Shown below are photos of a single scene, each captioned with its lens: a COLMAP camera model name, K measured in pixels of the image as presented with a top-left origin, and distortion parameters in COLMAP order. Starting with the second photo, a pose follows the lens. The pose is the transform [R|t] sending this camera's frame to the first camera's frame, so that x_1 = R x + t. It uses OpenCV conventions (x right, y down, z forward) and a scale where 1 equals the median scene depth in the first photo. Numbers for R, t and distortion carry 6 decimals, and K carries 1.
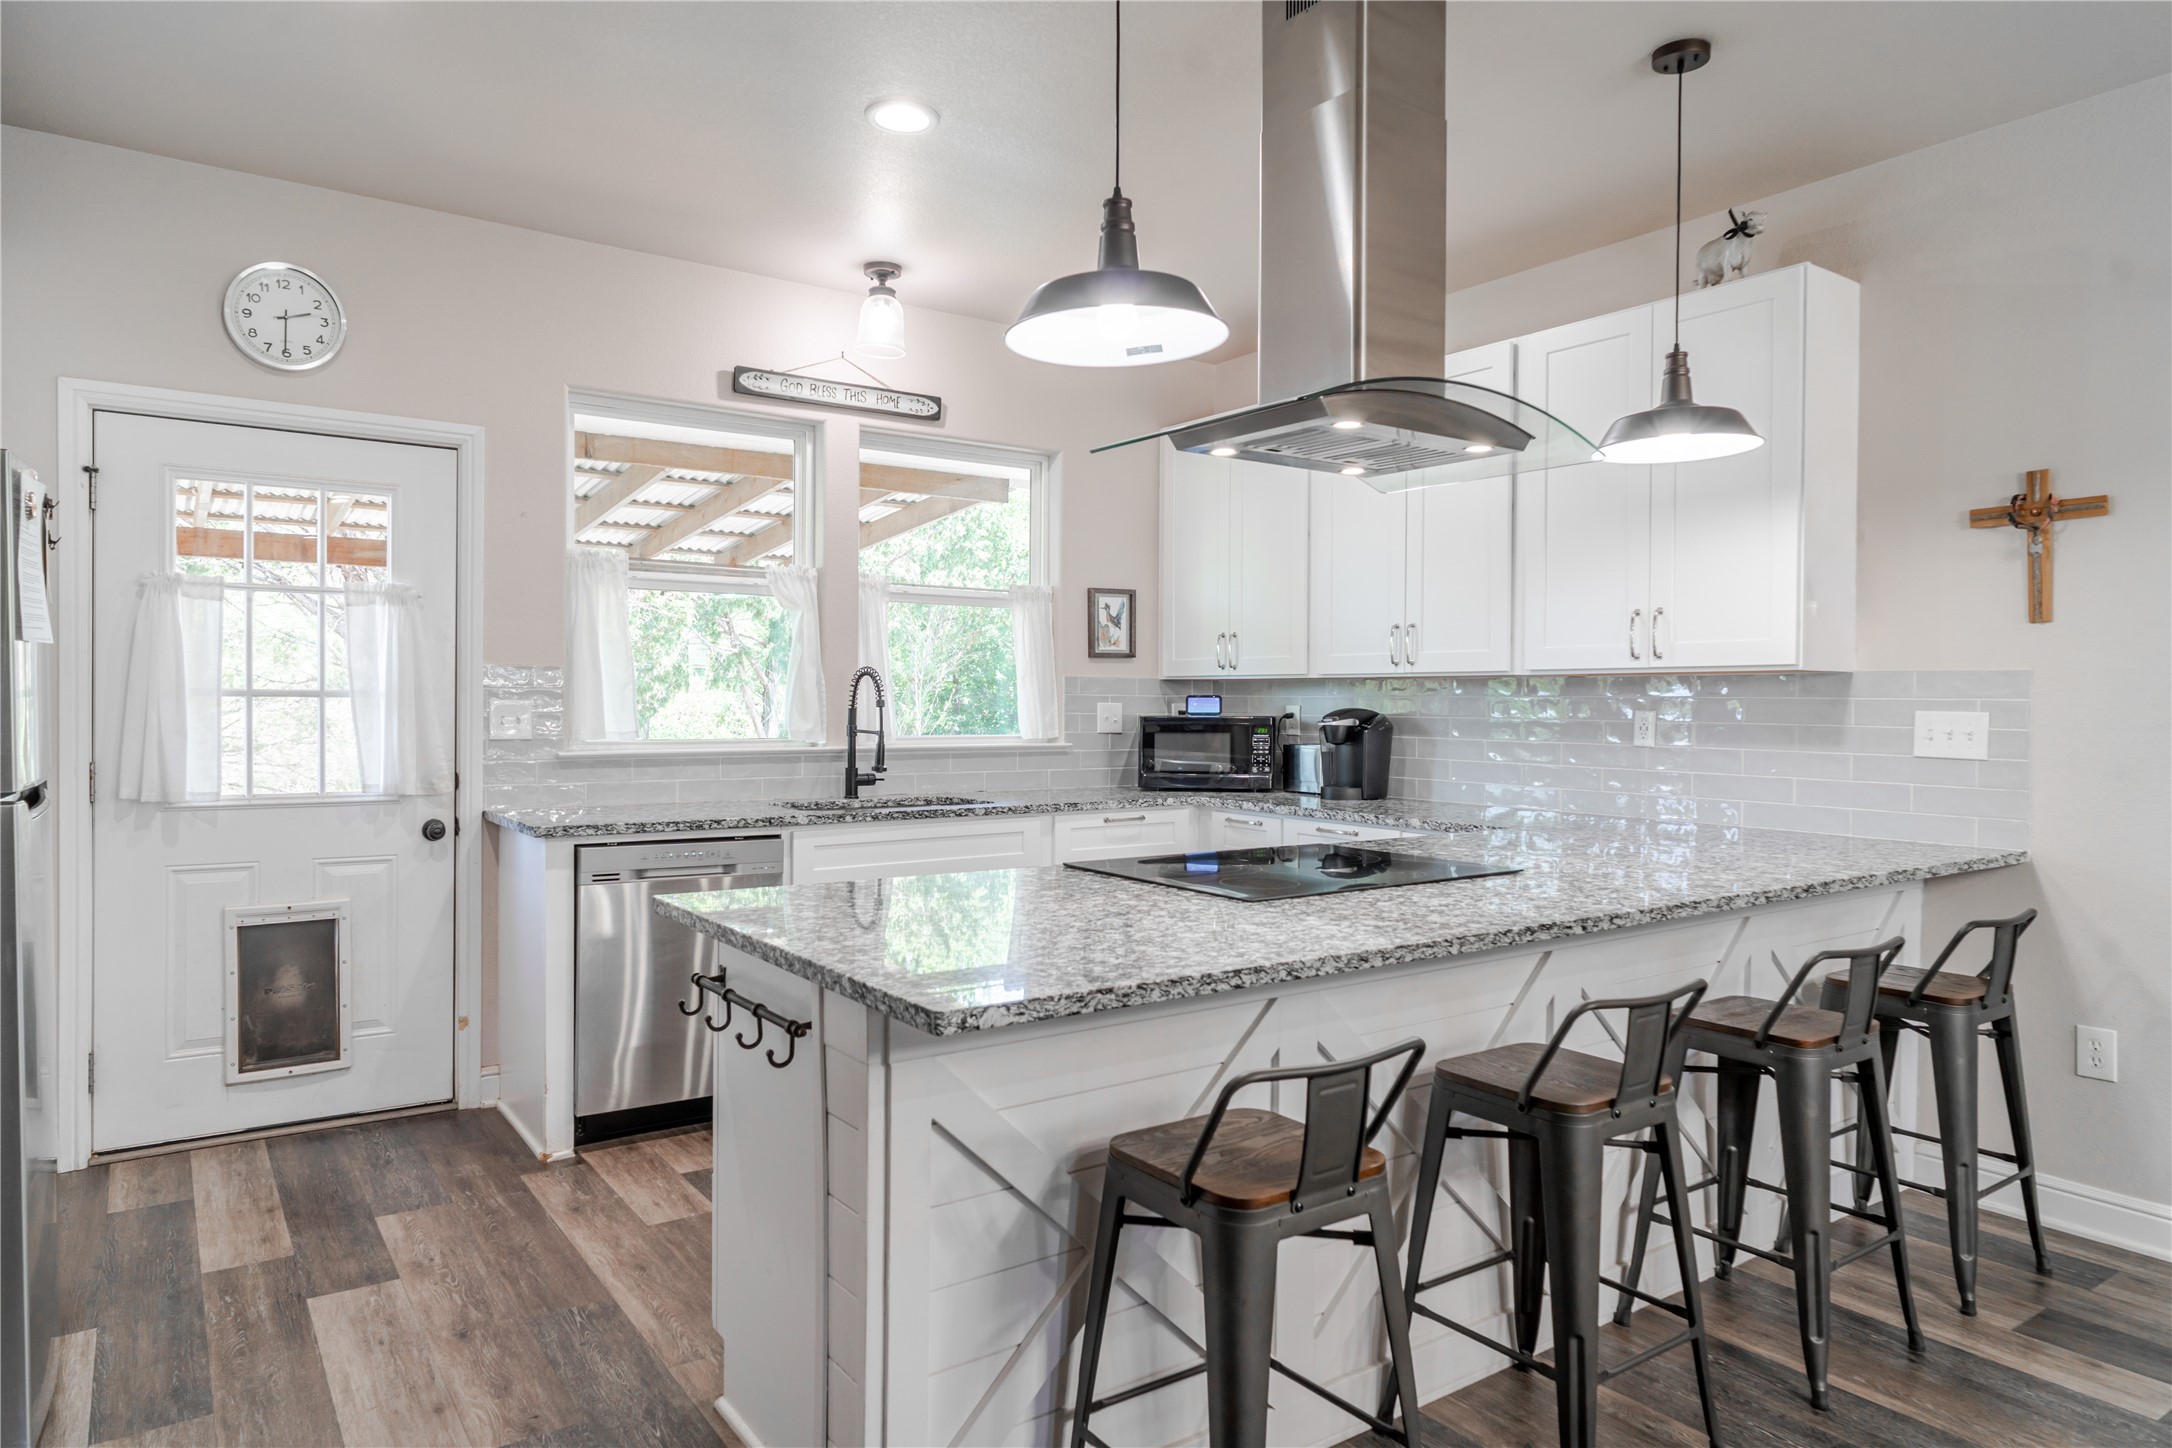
lens RADIAL K [[1312.8, 0, 1058.2], [0, 1312.8, 720.6], [0, 0, 1]] dist [-0.014383, 0.012591]
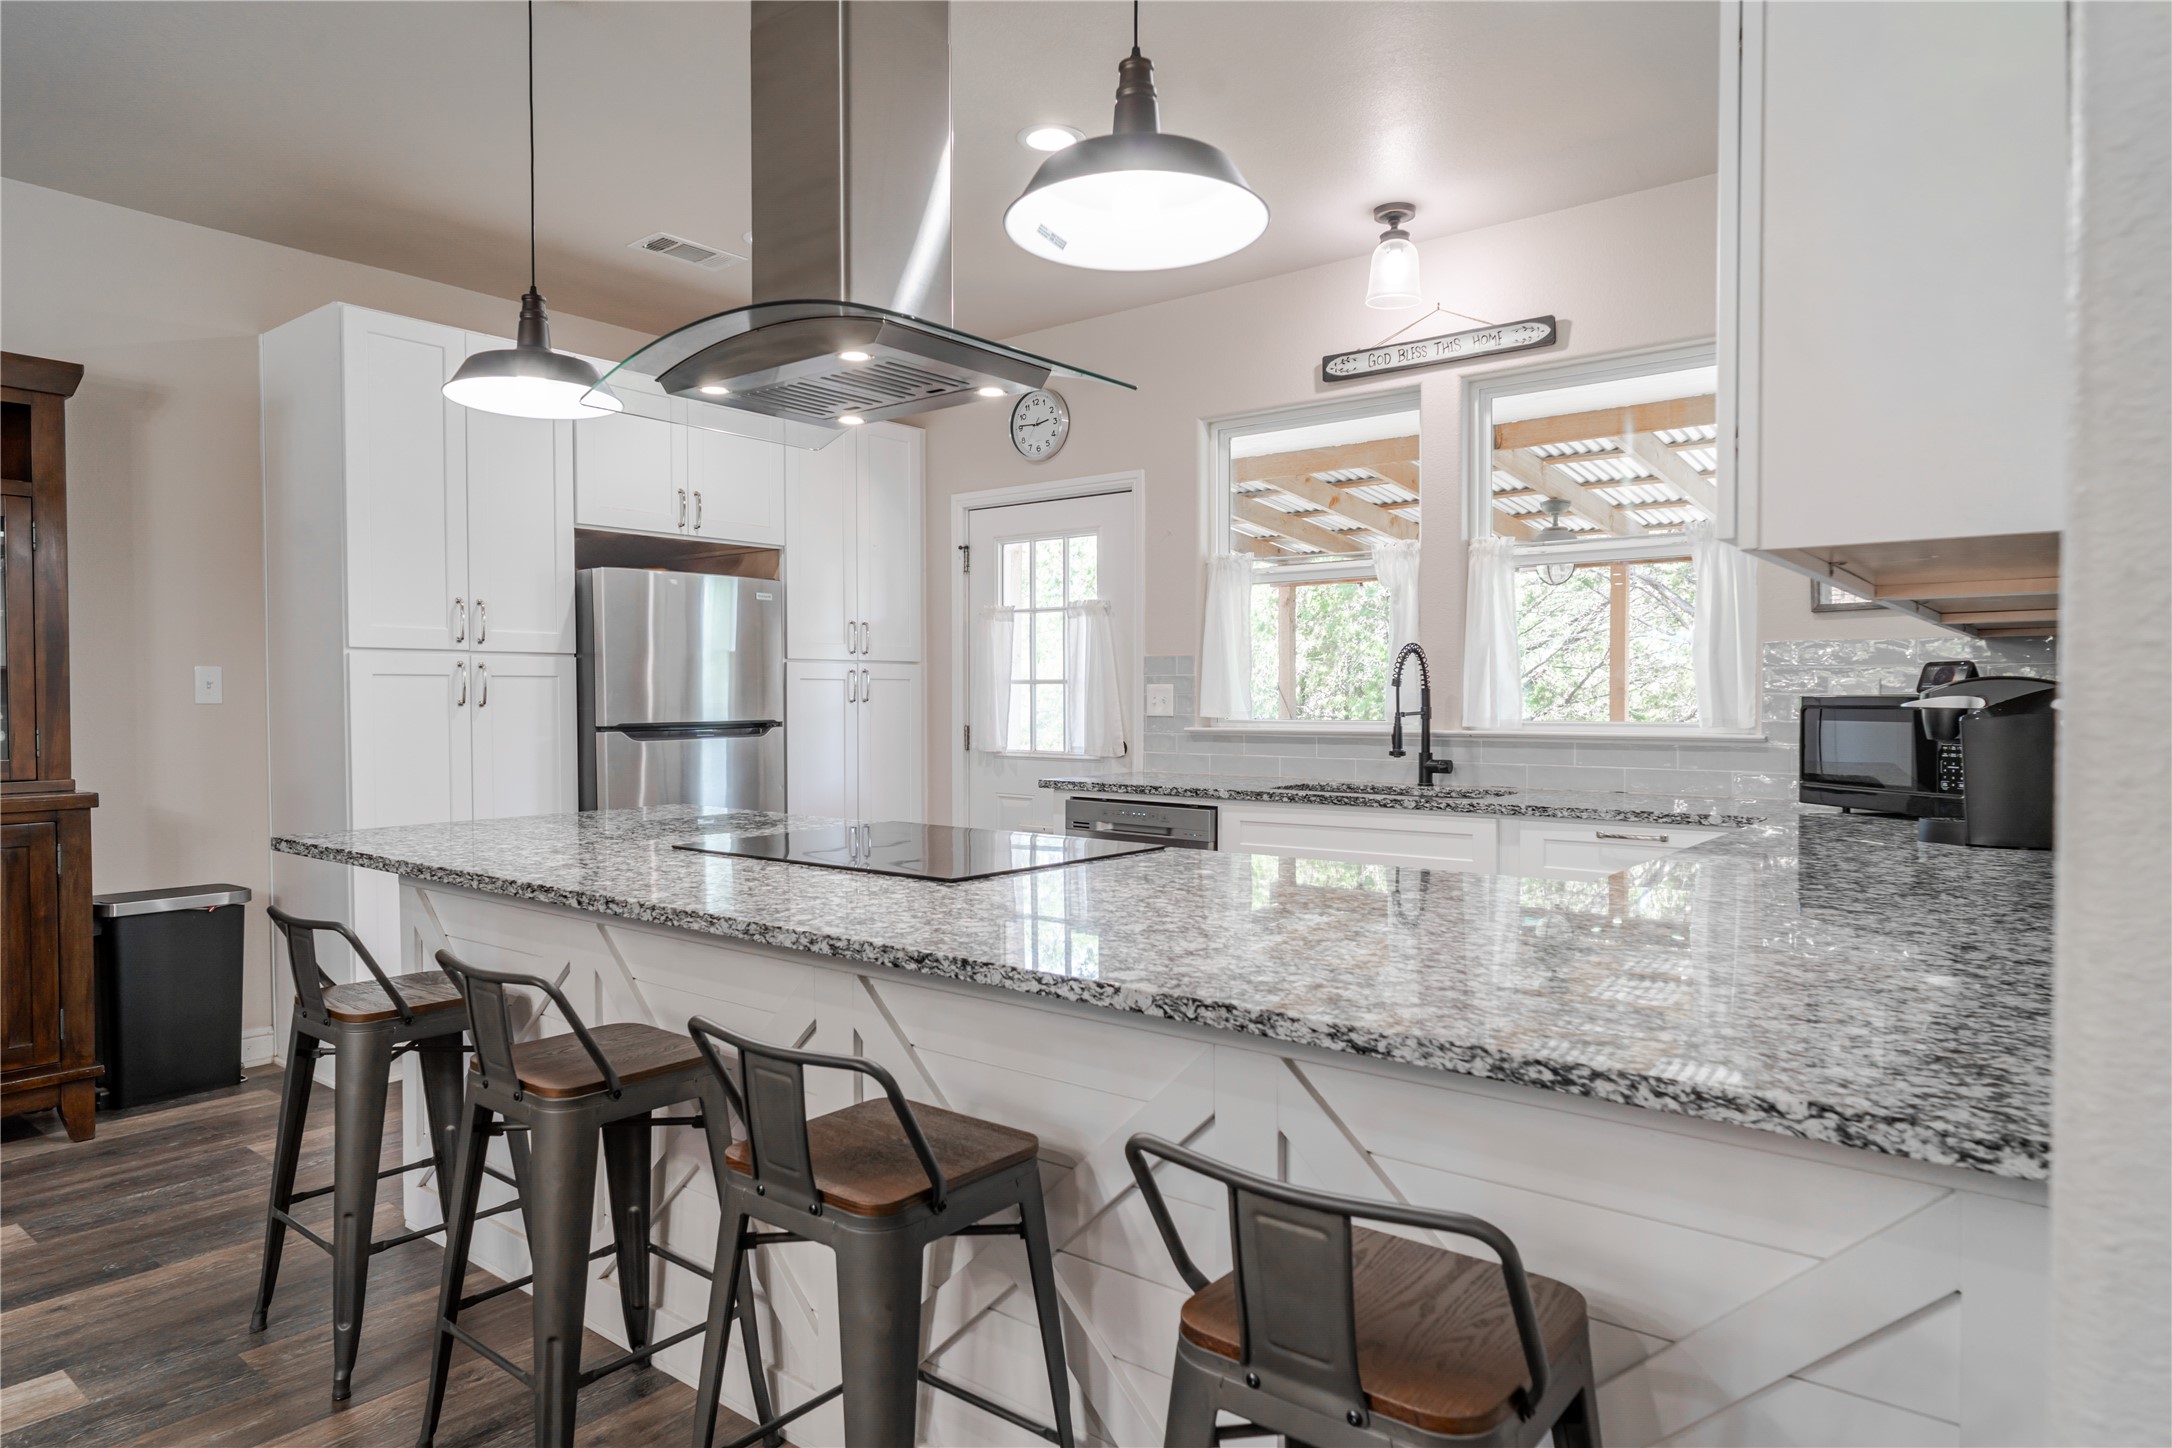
lens RADIAL K [[1305.2, 0, 1086.0], [0, 1305.2, 724.0], [0, 0, 1]] dist [-0.000545, 0.000049]
pose [[0.284197, 0.014150, -0.958661, 0.715557], [-0.010392, 0.999878, 0.011678, 0.007976], [0.958710, 0.006643, 0.284309, 0.552457]]
